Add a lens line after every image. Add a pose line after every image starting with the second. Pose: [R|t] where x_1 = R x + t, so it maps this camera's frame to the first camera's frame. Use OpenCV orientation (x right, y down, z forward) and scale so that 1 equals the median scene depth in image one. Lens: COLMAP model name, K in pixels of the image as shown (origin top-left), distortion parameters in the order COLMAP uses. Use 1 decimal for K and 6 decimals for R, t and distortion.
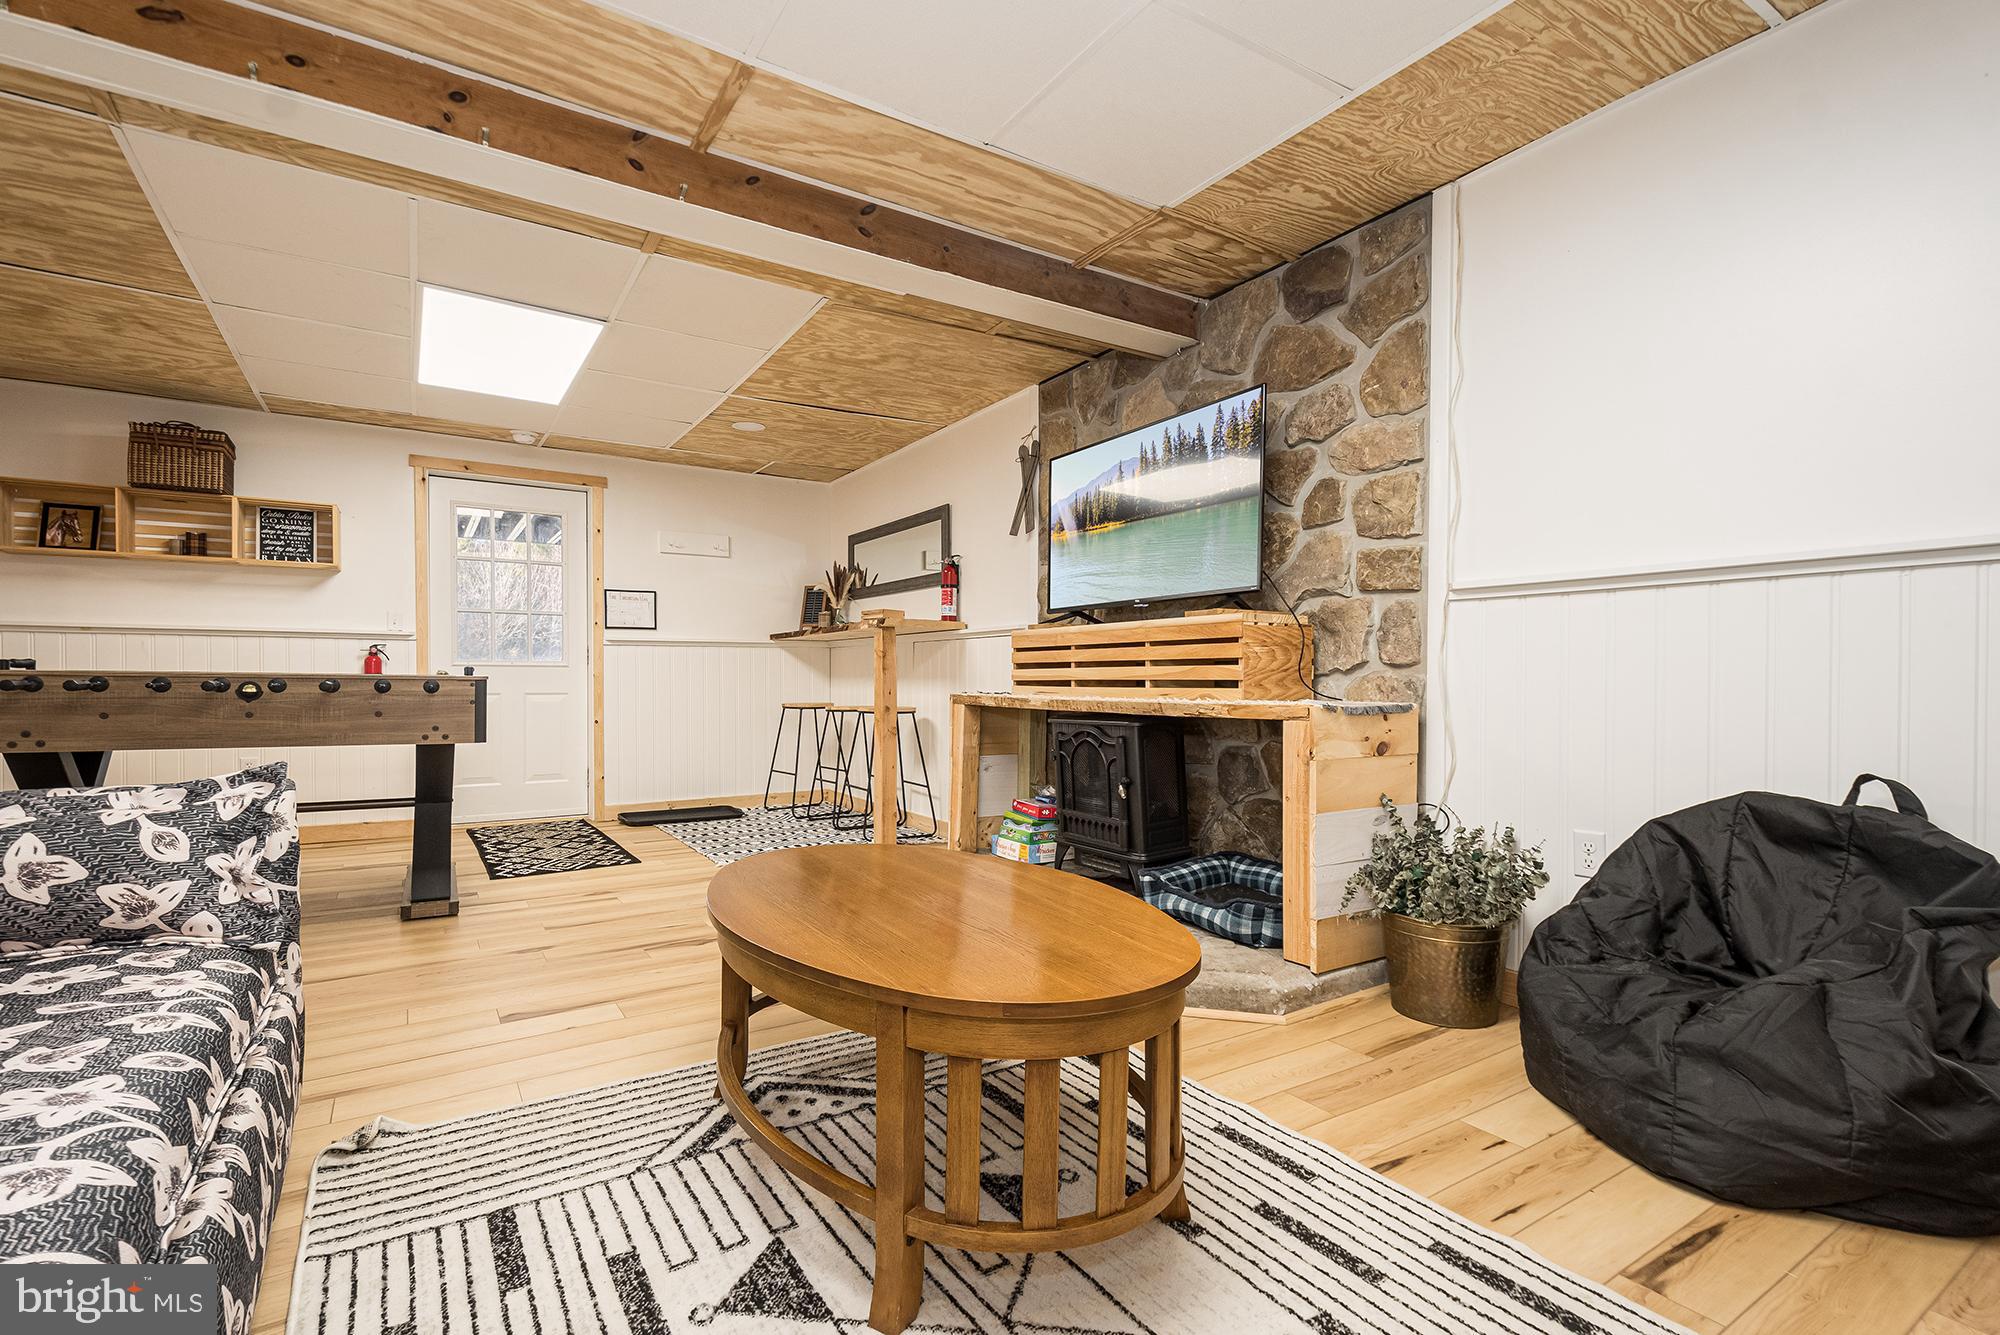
lens RADIAL K [[931.3, 0, 1136.5], [0, 931.3, 686.5], [0, 0, 1]] dist [0.019207, -0.006858]
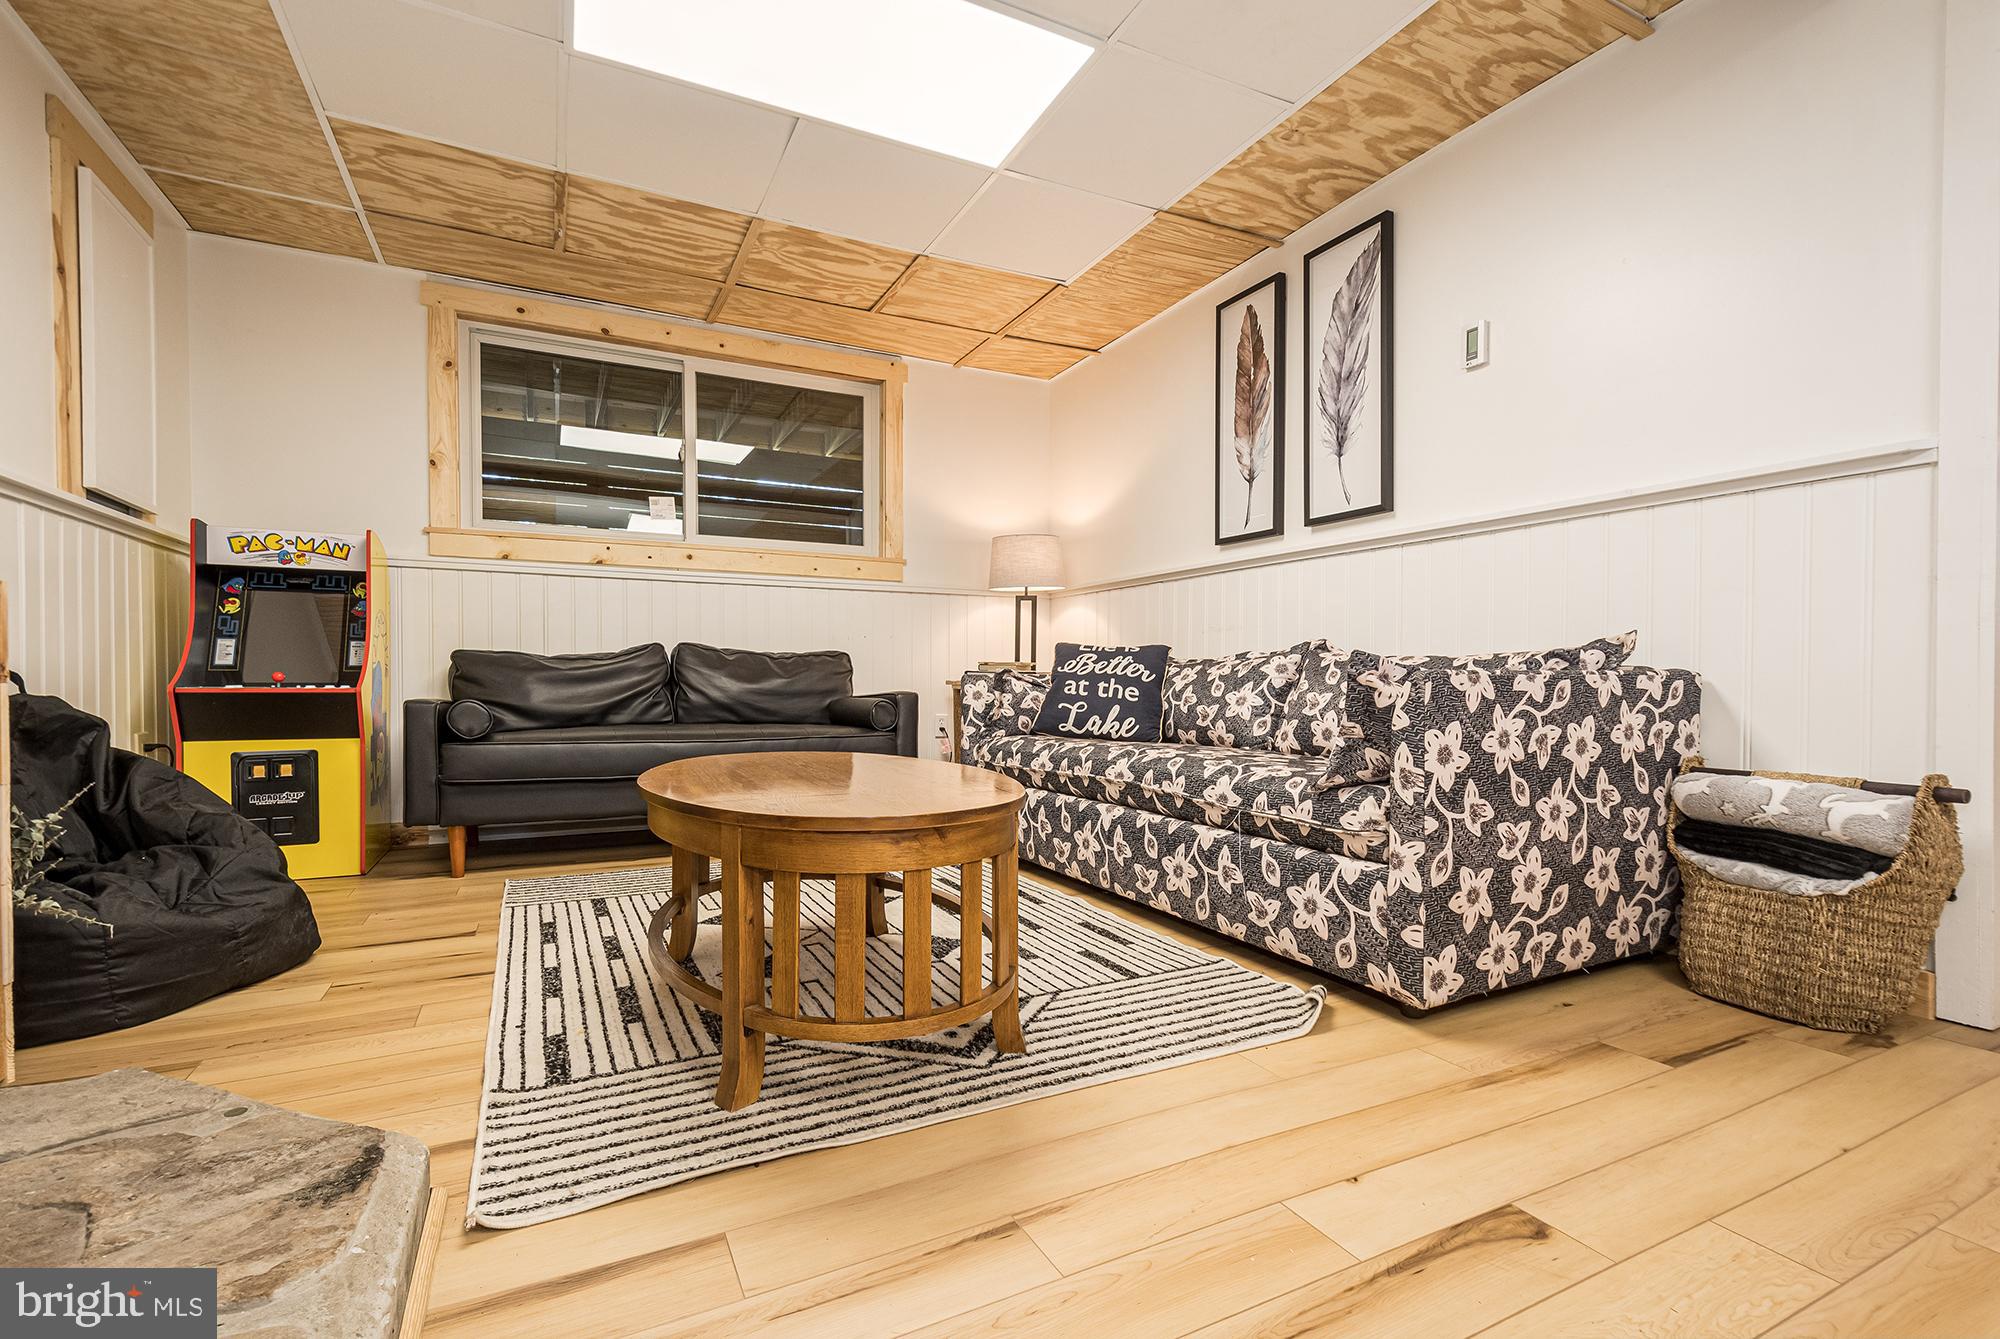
lens RADIAL K [[899.2, 0, 1076.8], [0, 899.2, 684.1], [0, 0, 1]] dist [0.011664, -0.000608]
pose [[-0.988206, -0.006141, 0.153009, -0.361967], [-0.003534, 0.999844, 0.017302, 0.051289], [-0.153091, 0.016558, -0.988073, 1.052925]]
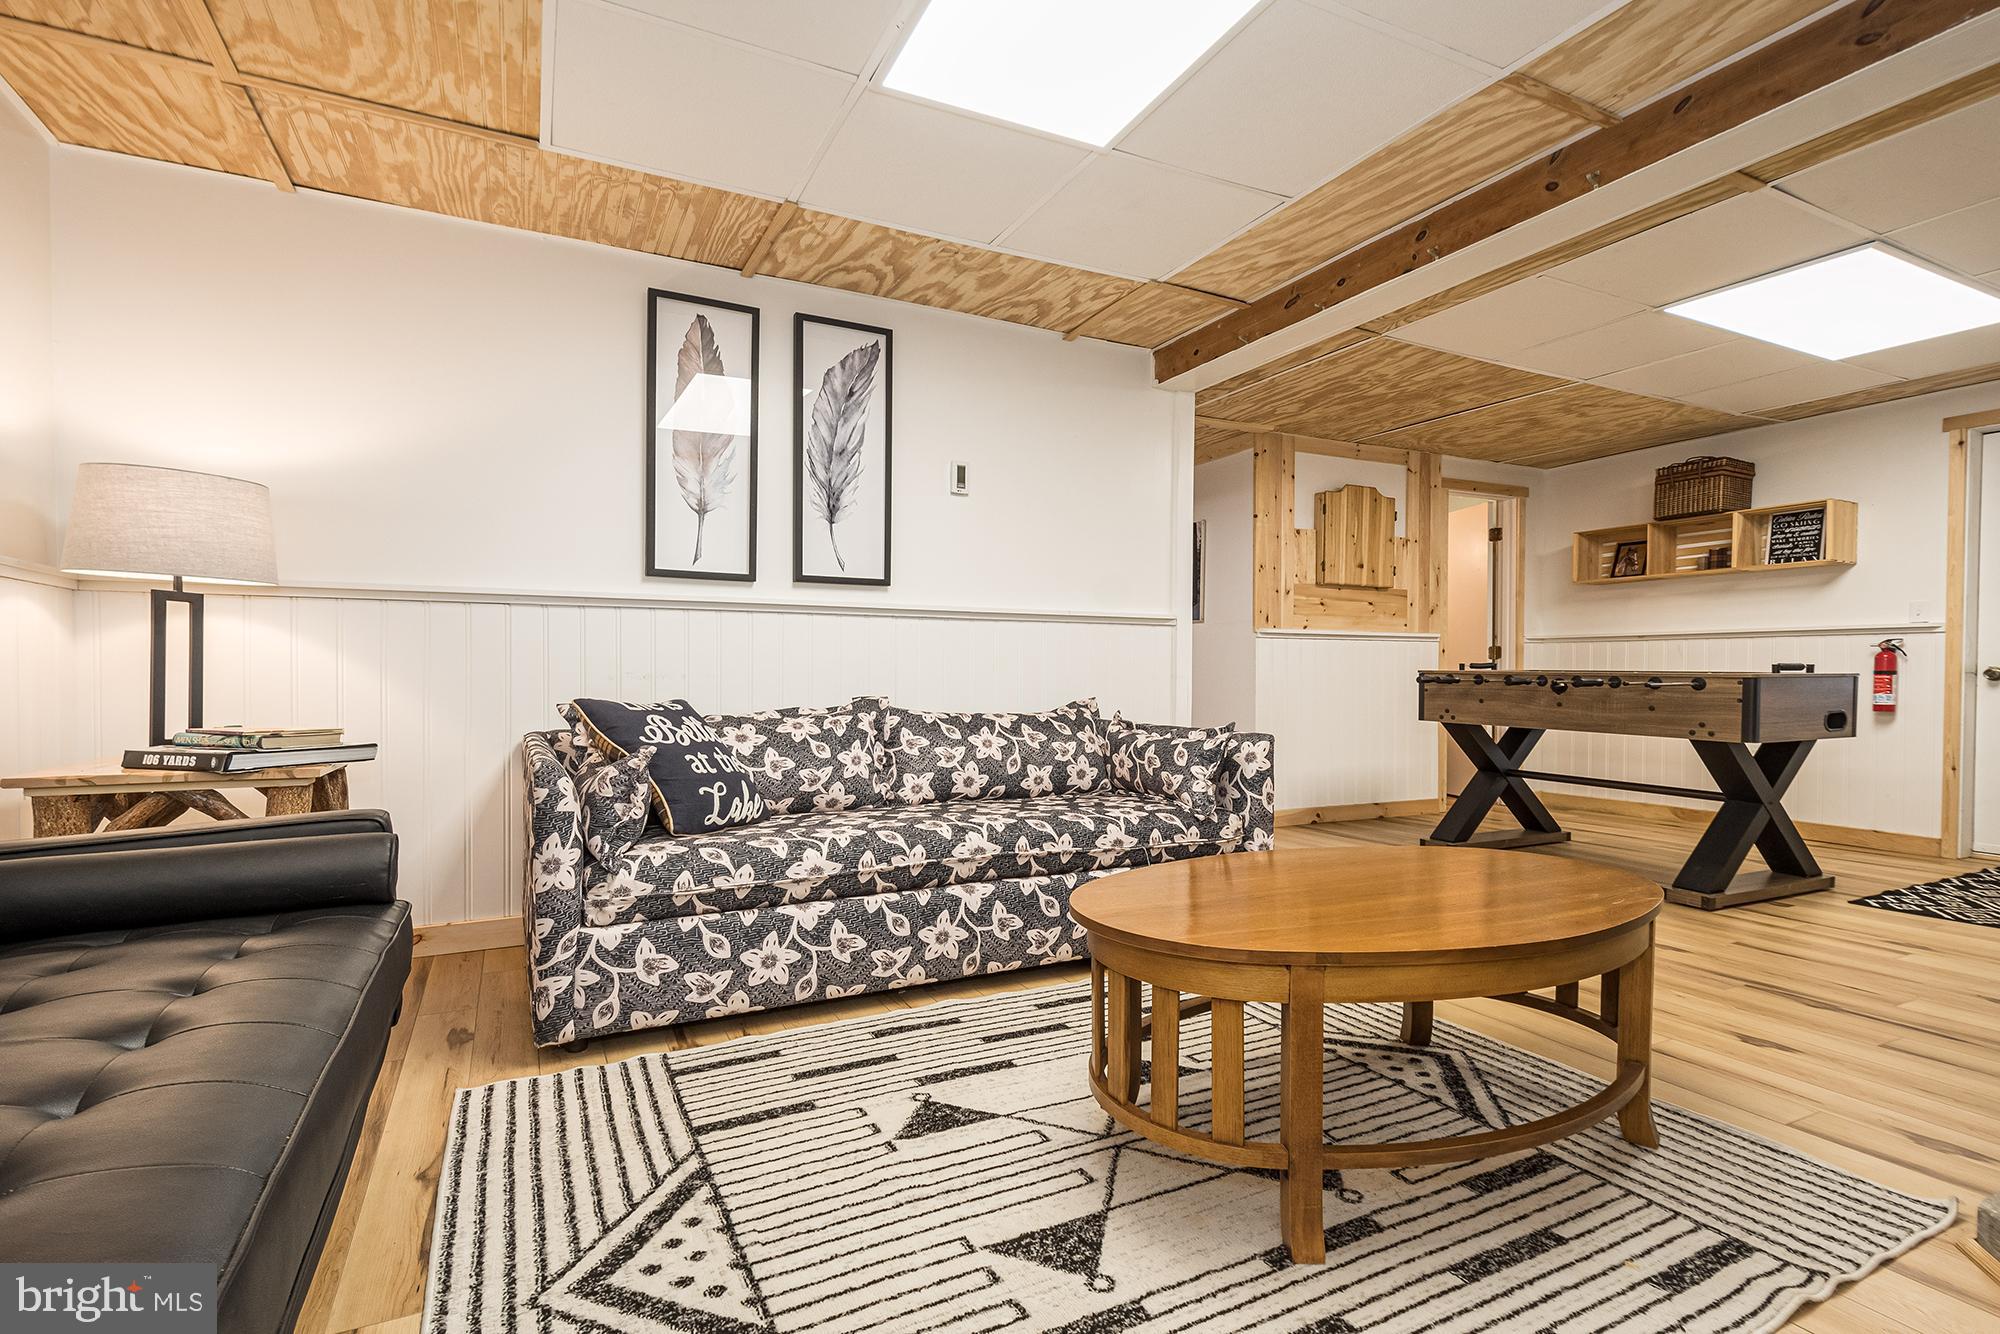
lens RADIAL K [[896.5, 0, 829.6], [0, 896.5, 684.4], [0, 0, 1]] dist [0.015635, -0.007387]
pose [[-0.287196, 0.010049, -0.957819, 0.472457], [-0.009393, 0.999867, 0.013307, -0.003721], [0.957826, 0.012819, -0.287063, 0.369563]]
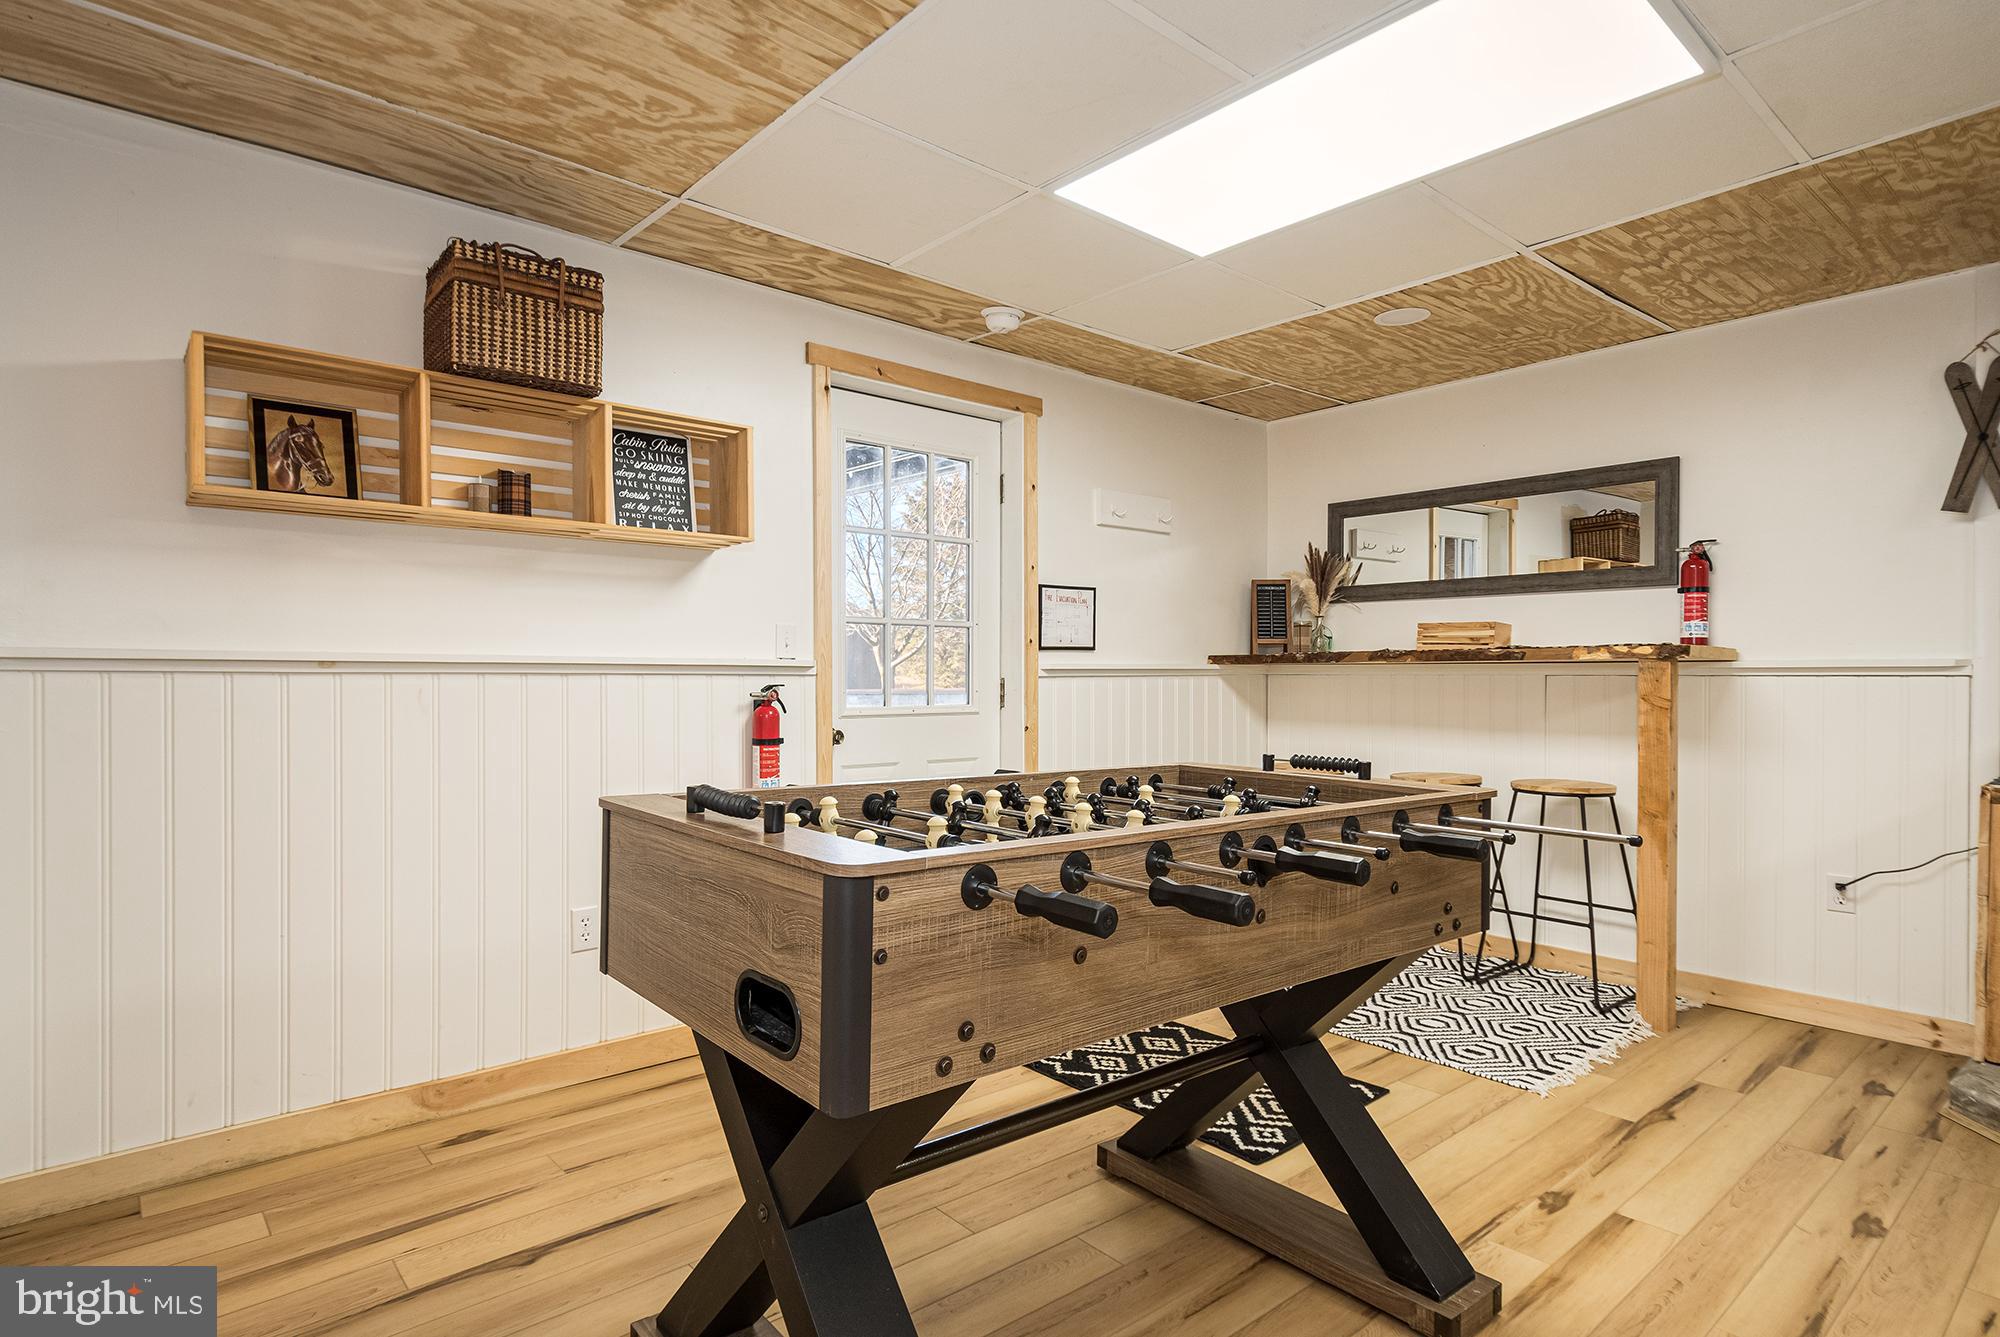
lens RADIAL K [[1062.6, 0, 1106.9], [0, 1062.6, 682.5], [0, 0, 1]] dist [-0.002172, -0.000236]
pose [[0.991712, 0.002774, 0.128453, -0.979110], [-0.002746, 0.999996, -0.000399, -0.065134], [-0.128453, 0.000043, 0.991716, 0.508243]]
